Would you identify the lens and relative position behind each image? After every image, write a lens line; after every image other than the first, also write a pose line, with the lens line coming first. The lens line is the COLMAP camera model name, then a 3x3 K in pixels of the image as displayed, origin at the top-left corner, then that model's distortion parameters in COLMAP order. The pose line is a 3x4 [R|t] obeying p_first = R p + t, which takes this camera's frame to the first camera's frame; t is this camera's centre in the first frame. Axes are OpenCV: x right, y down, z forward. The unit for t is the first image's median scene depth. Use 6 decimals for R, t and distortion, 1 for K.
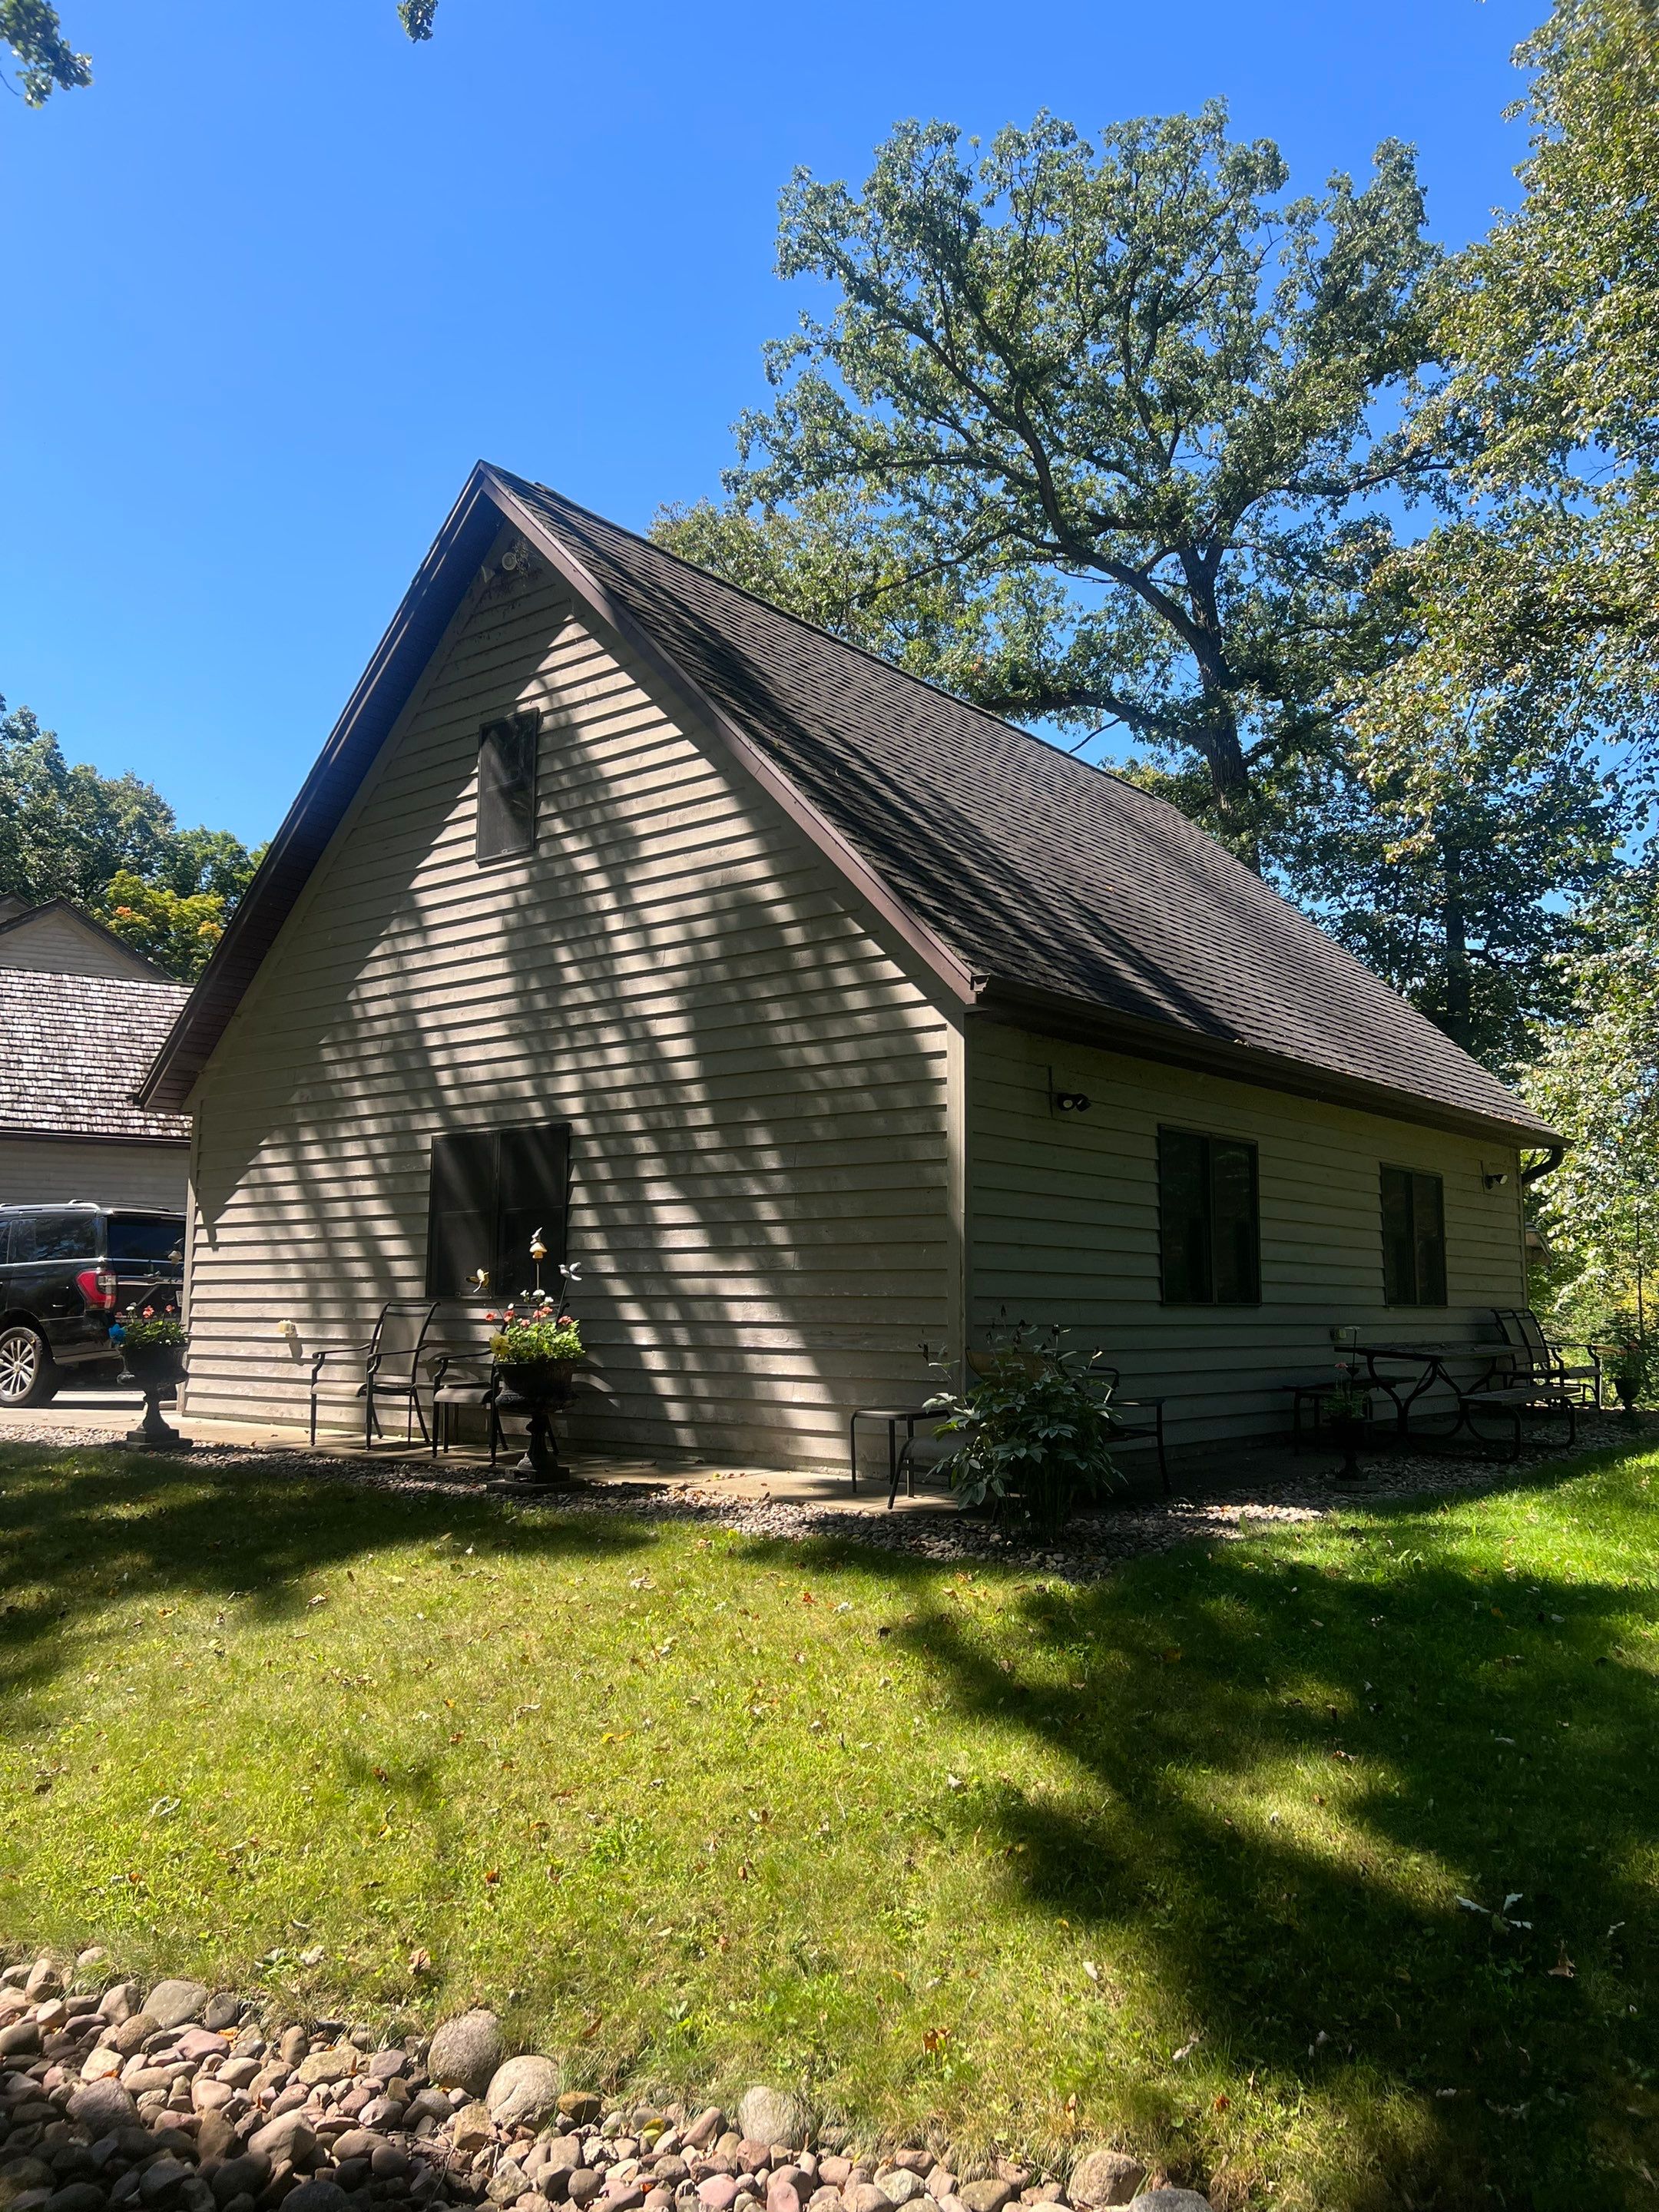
lens RADIAL K [[1674.0, 0, 829.5], [0, 1674.0, 1106.0], [0, 0, 1]] dist [0.089206, -0.000177]
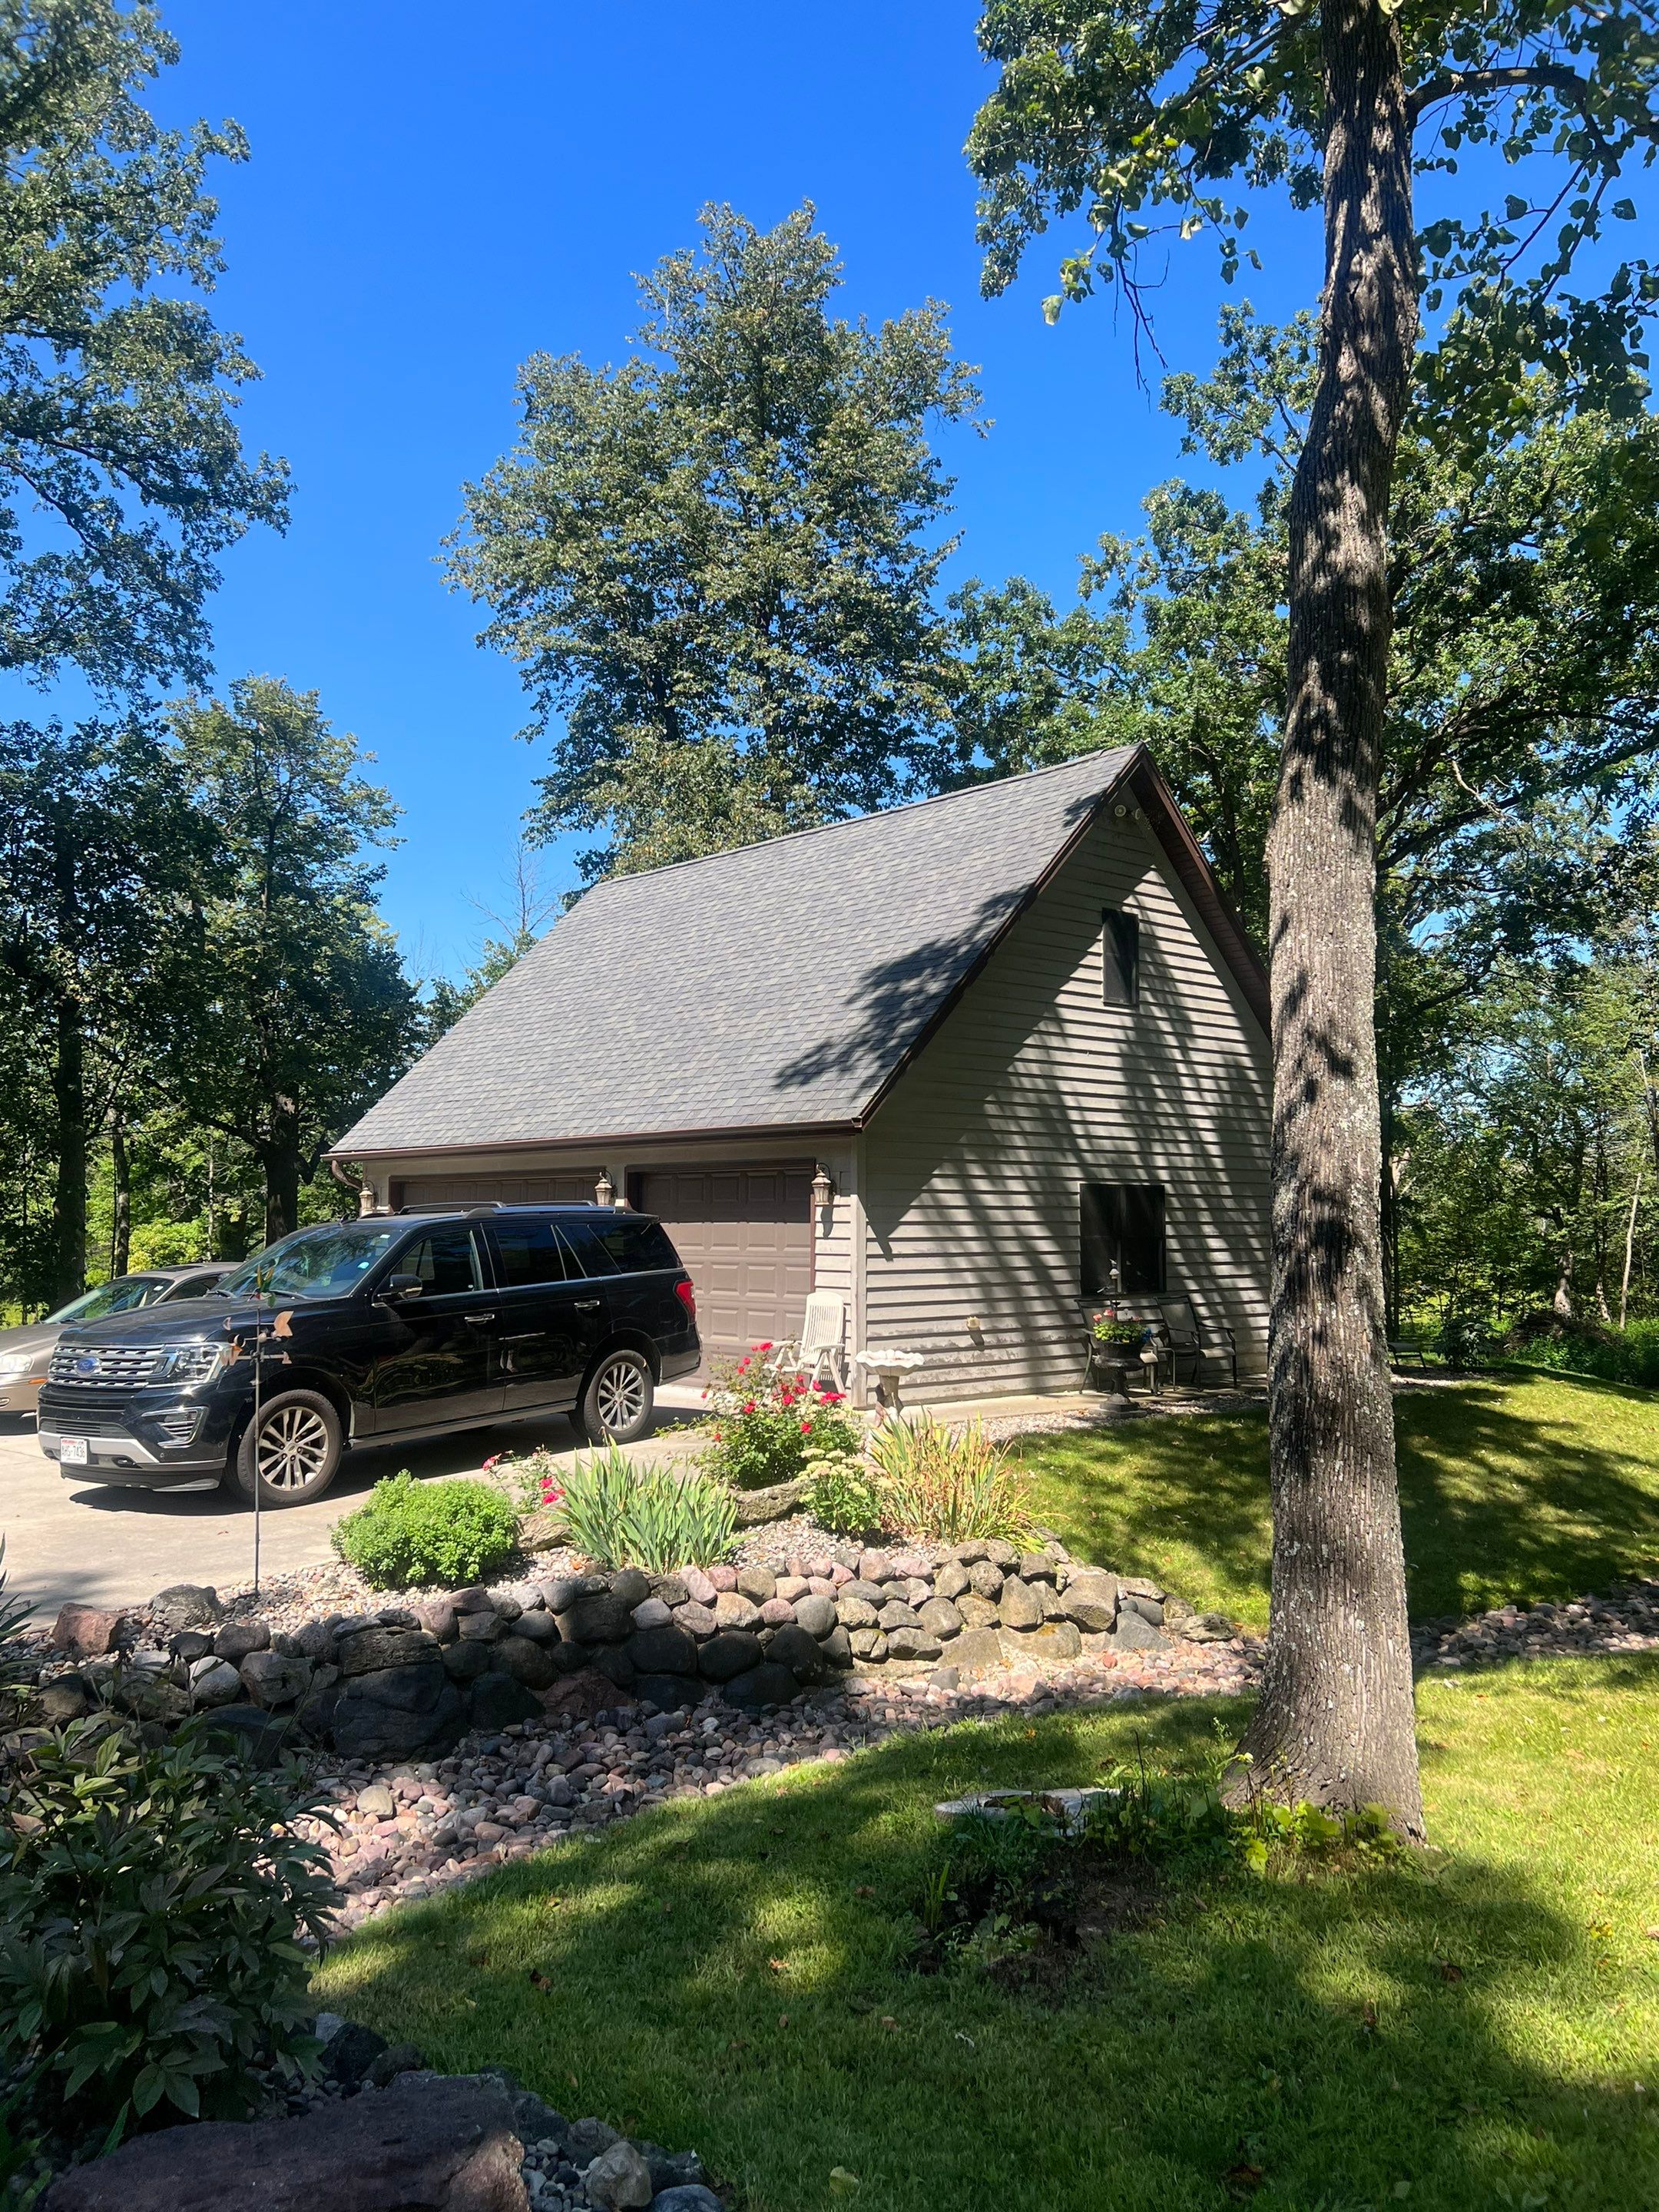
lens RADIAL K [[1674.0, 0, 829.5], [0, 1674.0, 1106.0], [0, 0, 1]] dist [0.089206, -0.000177]
pose [[0.156329, 0.064848, 0.985574, -1.744055], [-0.114129, 0.992344, -0.047191, 0.045699], [-0.981089, -0.105105, 0.162534, 1.009237]]
